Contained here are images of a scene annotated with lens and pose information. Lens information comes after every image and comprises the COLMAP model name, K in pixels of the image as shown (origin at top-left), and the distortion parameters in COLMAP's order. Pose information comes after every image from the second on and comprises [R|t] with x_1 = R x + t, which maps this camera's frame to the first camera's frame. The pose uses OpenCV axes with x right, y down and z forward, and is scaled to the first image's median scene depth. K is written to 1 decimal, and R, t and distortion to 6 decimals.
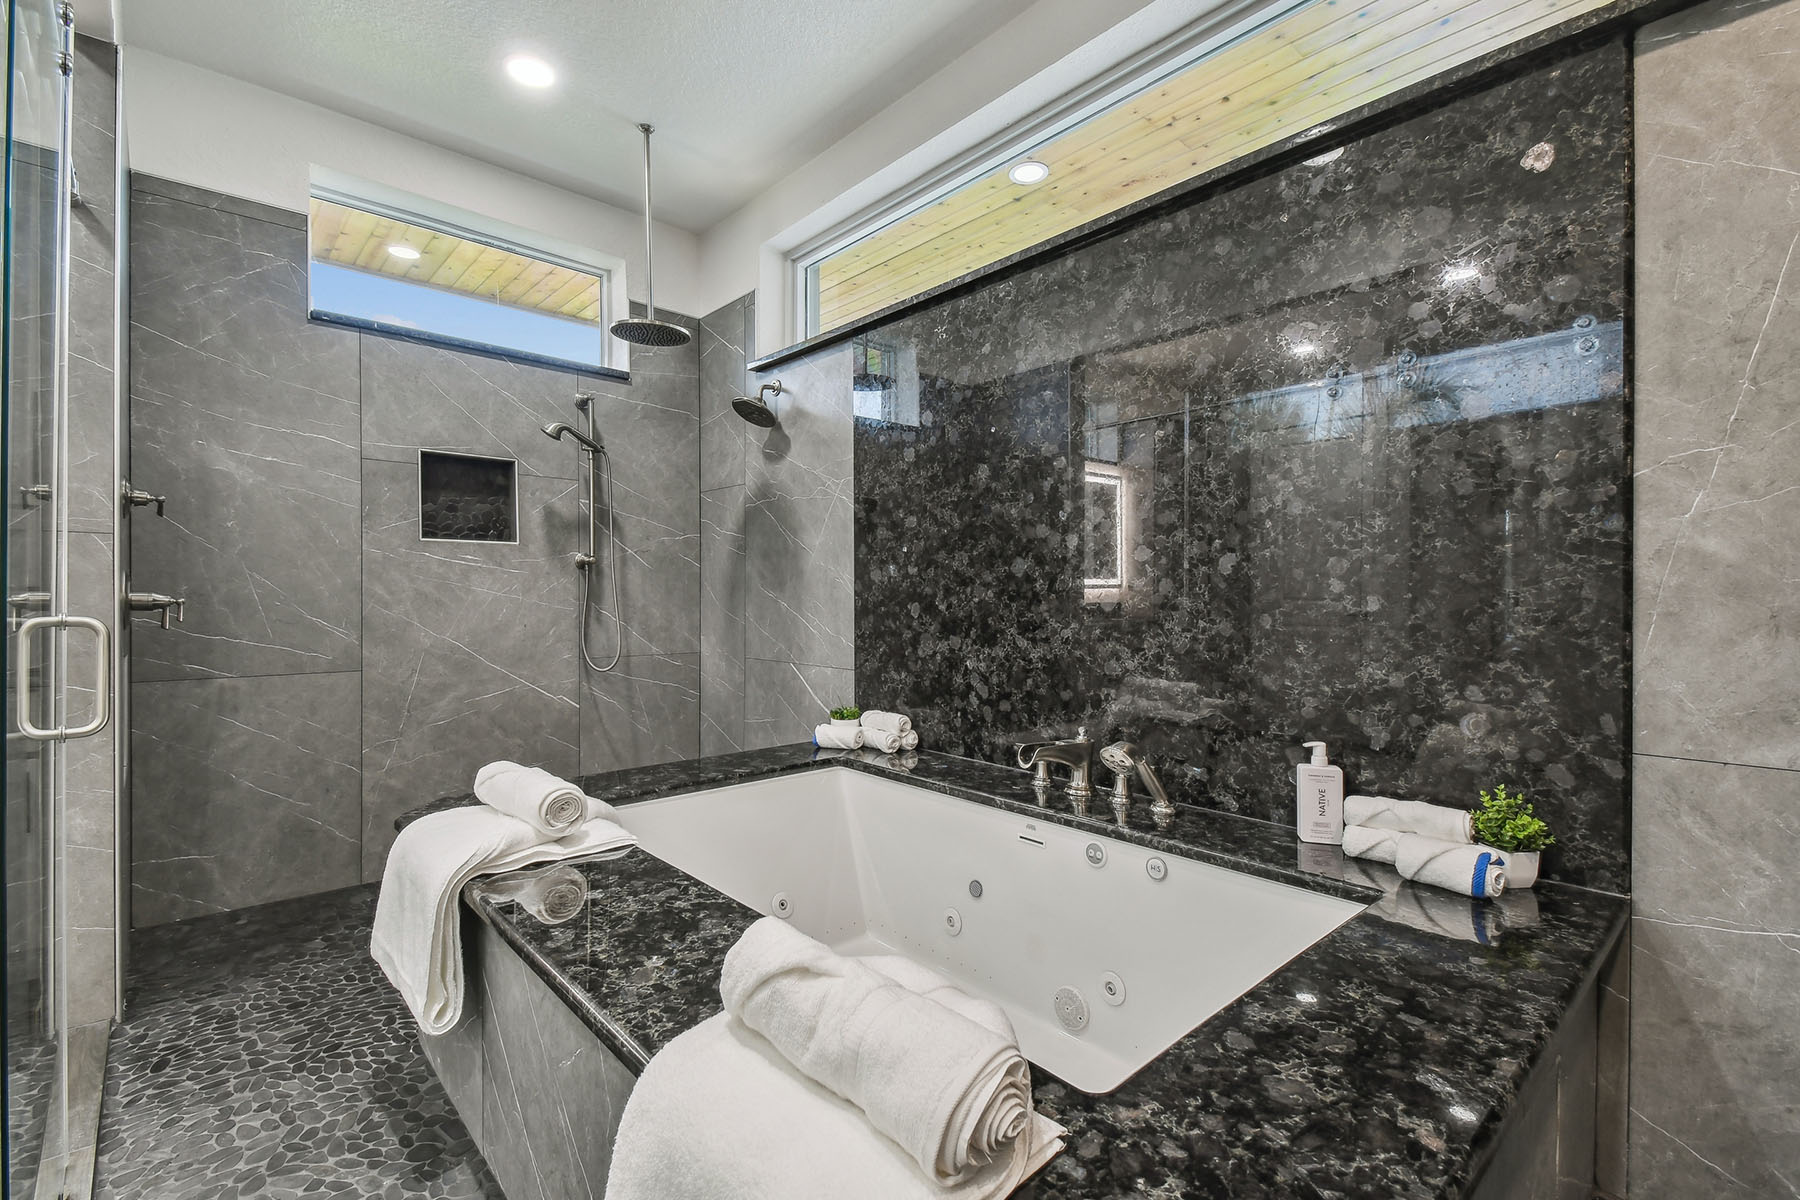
lens RADIAL K [[792.9, 0, 902.5], [0, 792.9, 600.5], [0, 0, 1]] dist [0.038846, -0.020138]
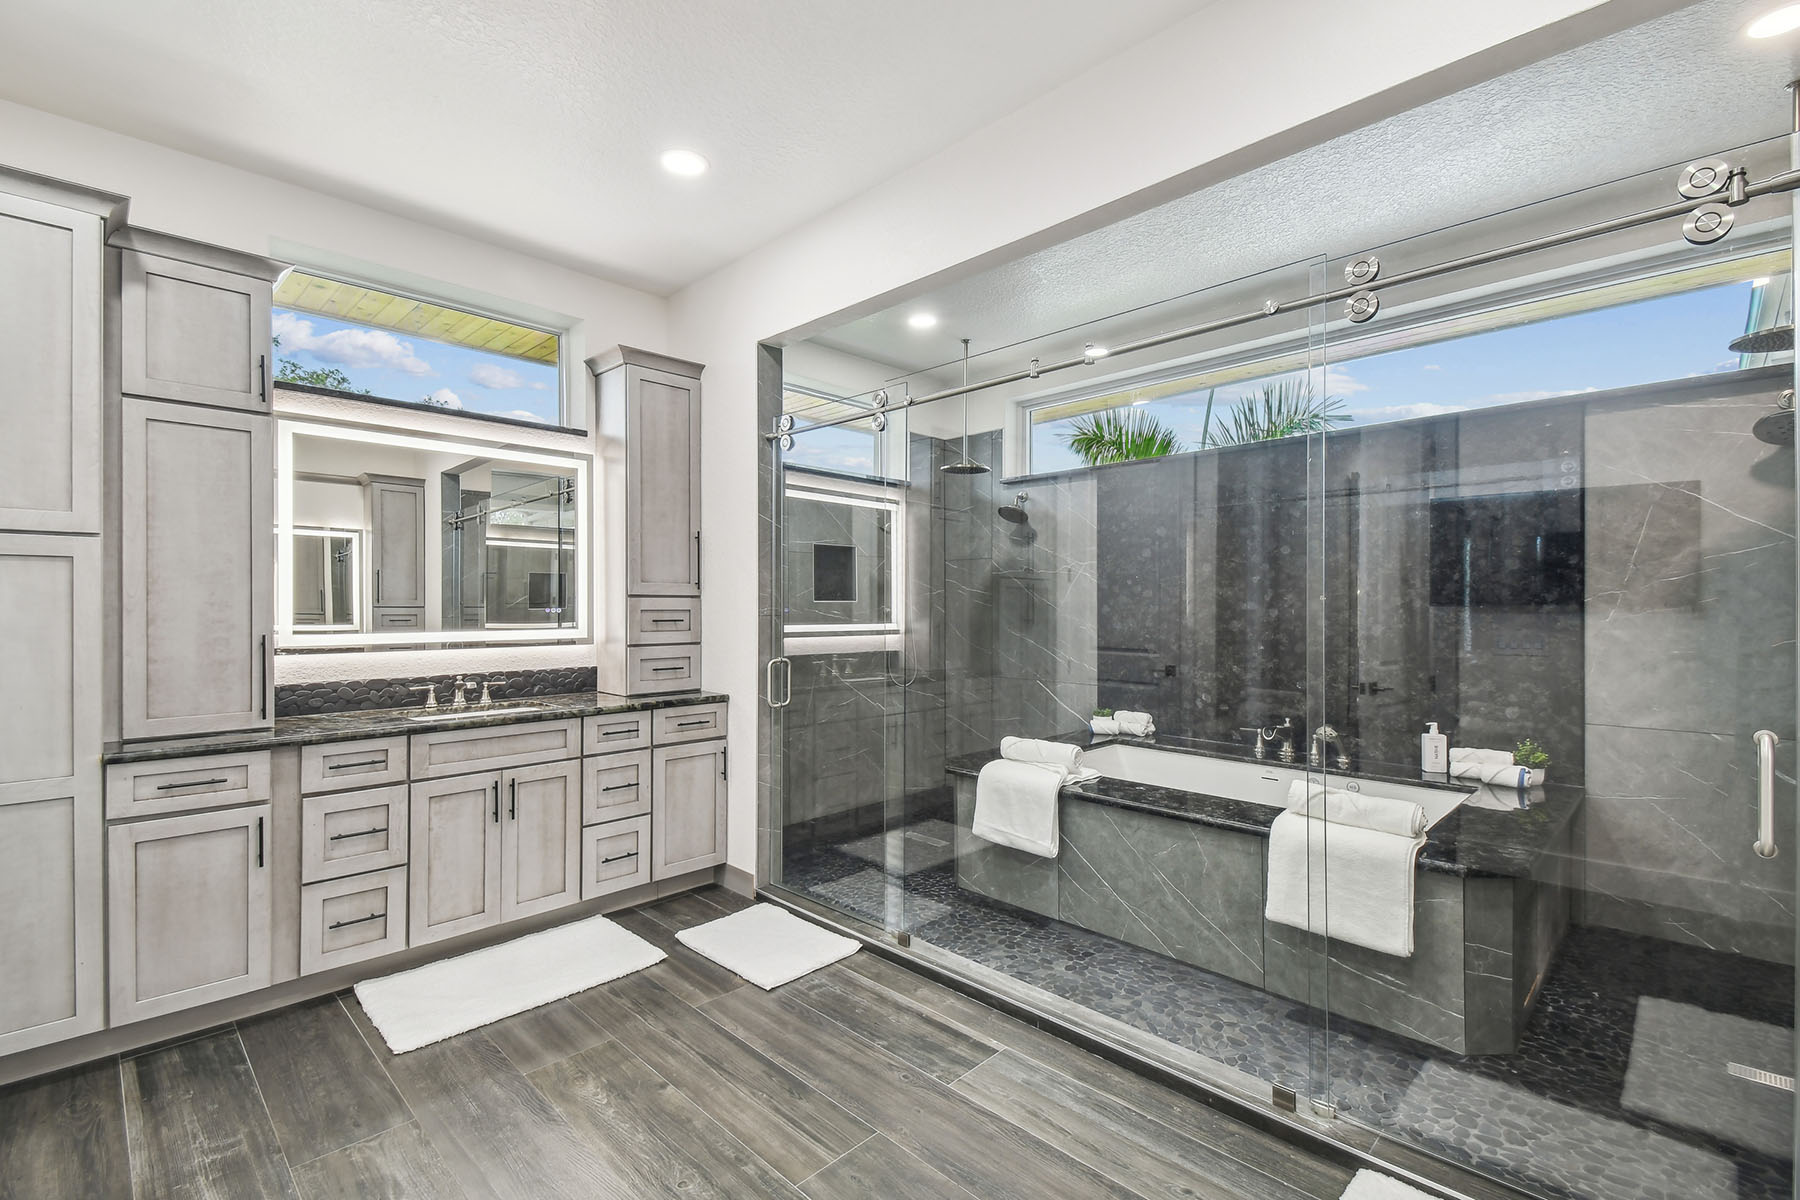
lens RADIAL K [[792.9, 0, 897.3], [0, 792.9, 604.5], [0, 0, 1]] dist [0.038846, -0.020138]
pose [[0.998661, -0.002503, 0.051663, -1.043894], [0.002694, 0.999990, -0.003627, -0.130449], [-0.051654, 0.003761, 0.998658, -1.065602]]
